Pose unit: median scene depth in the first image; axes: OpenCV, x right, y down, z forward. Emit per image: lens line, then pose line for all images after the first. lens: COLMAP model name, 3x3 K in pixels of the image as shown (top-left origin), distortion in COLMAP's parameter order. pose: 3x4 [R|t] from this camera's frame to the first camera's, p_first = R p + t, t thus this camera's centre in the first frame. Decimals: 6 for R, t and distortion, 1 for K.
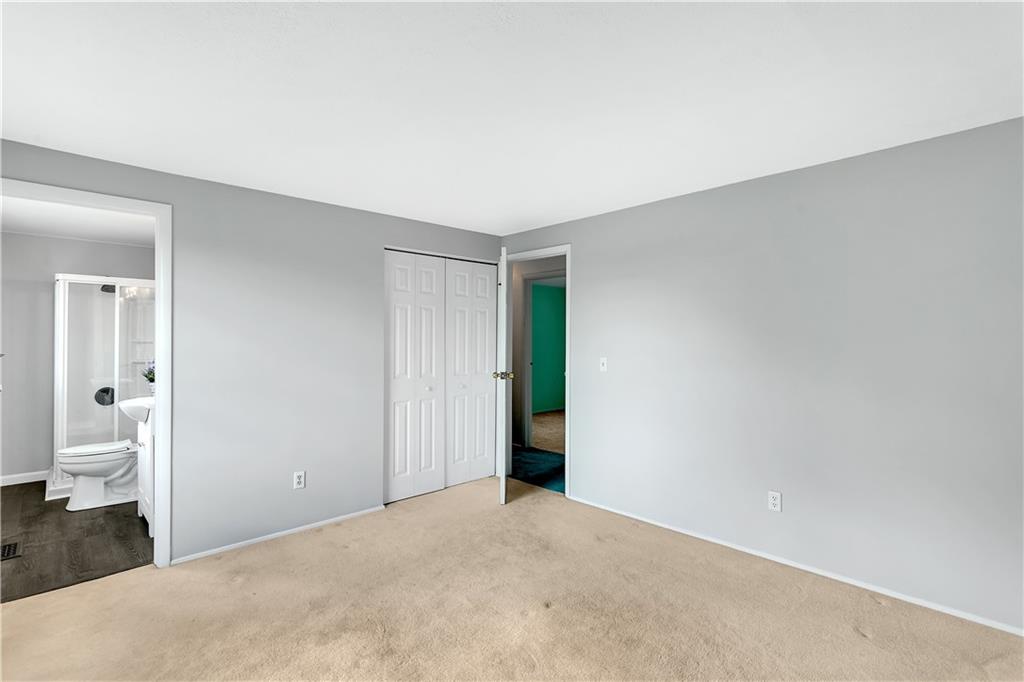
lens RADIAL K [[483.9, 0, 512.9], [0, 483.9, 337.7], [0, 0, 1]] dist [0.003874, 0.000440]
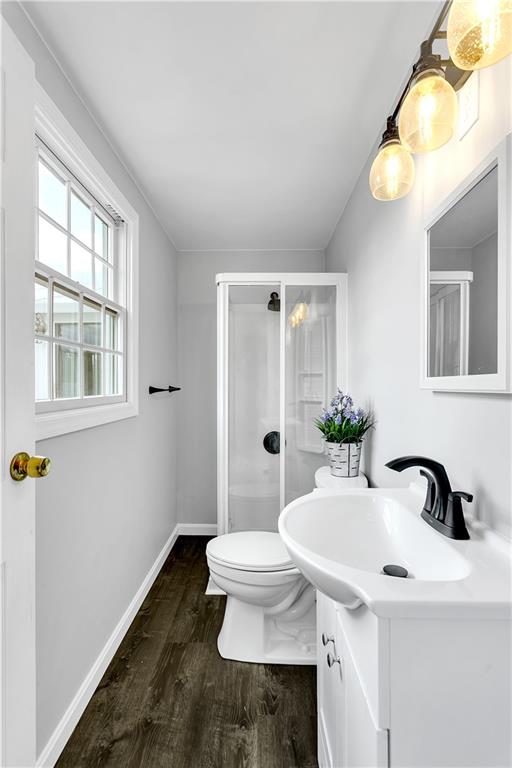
lens RADIAL K [[362.9, 0, 256.0], [0, 362.9, 384.4], [0, 0, 1]] dist [0.003874, 0.000440]
pose [[0.716244, 0.001521, -0.697849, -0.447466], [0.003202, 0.999980, 0.005466, 0.022330], [0.697843, -0.006149, 0.716224, 0.559001]]
